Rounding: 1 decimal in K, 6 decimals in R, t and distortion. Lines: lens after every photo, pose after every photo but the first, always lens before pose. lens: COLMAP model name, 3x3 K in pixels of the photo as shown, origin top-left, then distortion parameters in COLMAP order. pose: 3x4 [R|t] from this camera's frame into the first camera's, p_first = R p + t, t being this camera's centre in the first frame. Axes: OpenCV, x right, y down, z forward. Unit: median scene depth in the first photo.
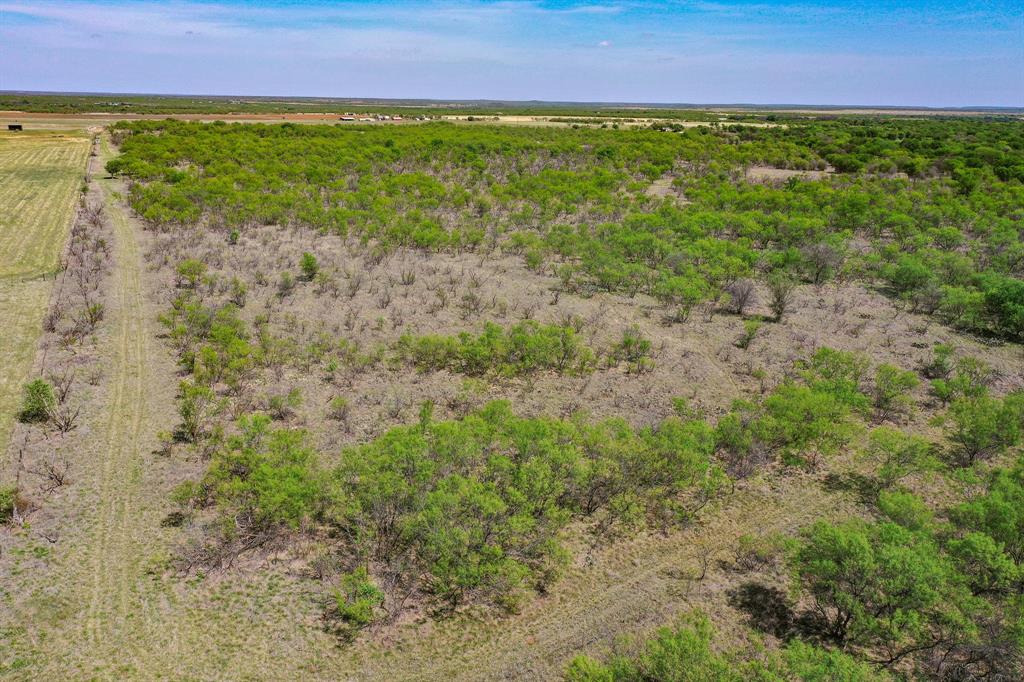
lens RADIAL K [[808.9, 0, 507.9], [0, 808.9, 344.4], [0, 0, 1]] dist [0.017539, -0.002276]
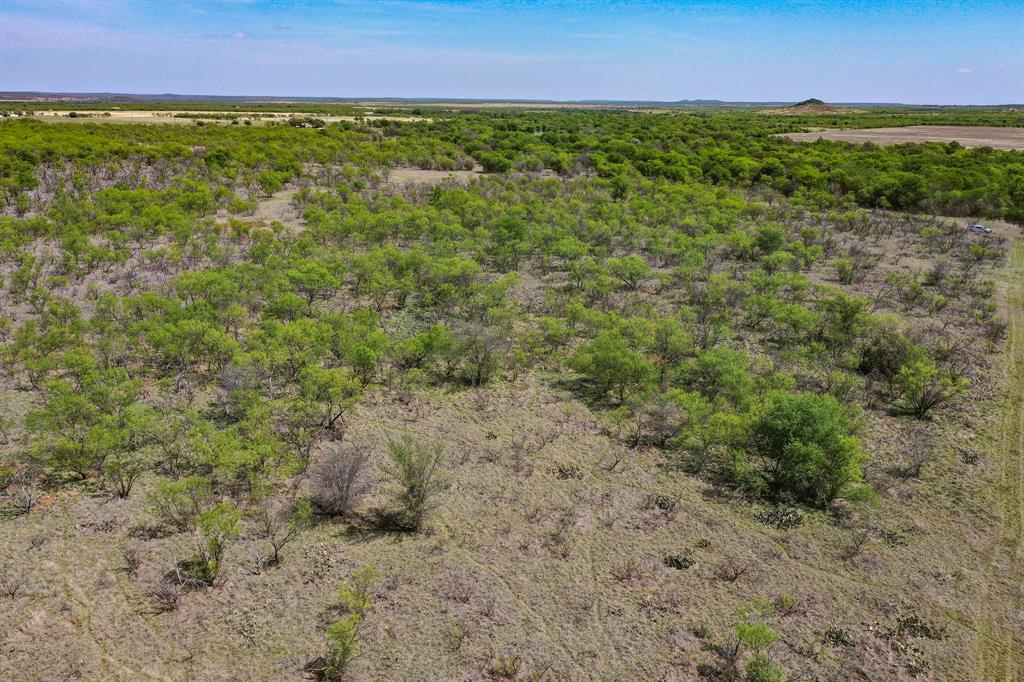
lens RADIAL K [[808.9, 0, 519.0], [0, 808.9, 343.1], [0, 0, 1]] dist [0.017539, -0.002276]
pose [[0.912984, -0.121822, 0.389384, 0.038964], [0.119661, 0.992364, 0.029900, -0.027481], [-0.390053, 0.019296, 0.920590, 0.094971]]
